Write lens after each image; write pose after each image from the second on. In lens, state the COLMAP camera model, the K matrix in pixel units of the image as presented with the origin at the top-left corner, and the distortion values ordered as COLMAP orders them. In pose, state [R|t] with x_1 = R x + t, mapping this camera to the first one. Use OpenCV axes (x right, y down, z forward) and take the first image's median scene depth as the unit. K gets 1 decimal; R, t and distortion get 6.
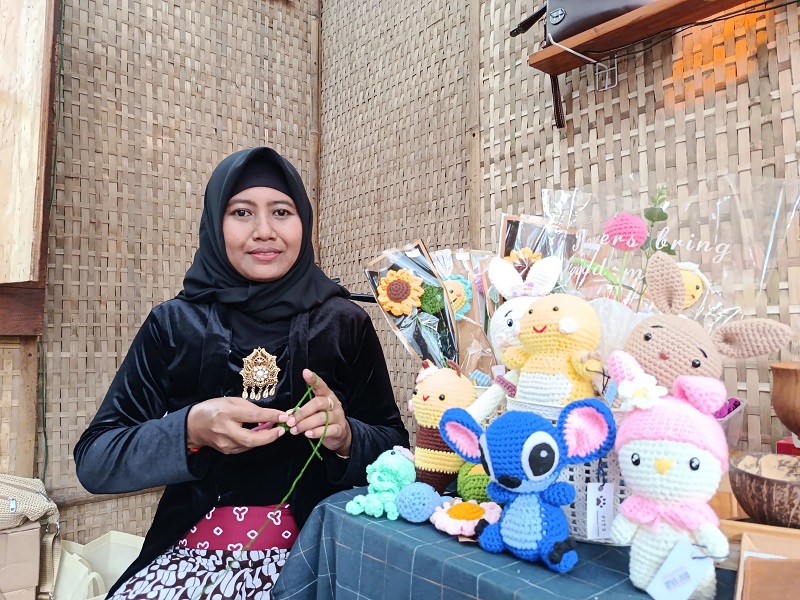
lens RADIAL K [[560.2, 0, 400.0], [0, 560.2, 300.0], [0, 0, 1]] dist [0.010352, 0.001712]
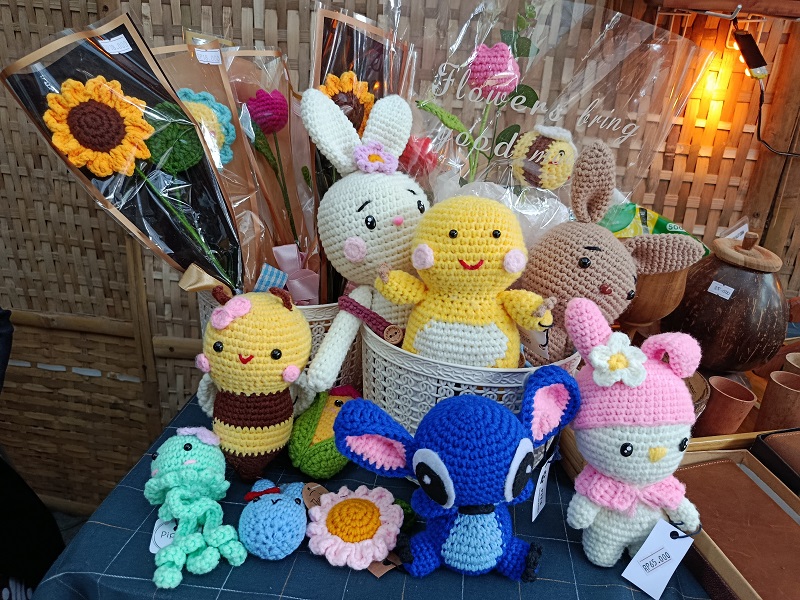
lens RADIAL K [[560.2, 0, 400.0], [0, 560.2, 300.0], [0, 0, 1]] dist [0.010352, 0.001712]
pose [[0.729158, -0.215107, 0.649660, -0.245642], [-0.112075, 0.898964, 0.423442, -0.178593], [-0.675106, -0.381566, 0.631378, 0.635021]]
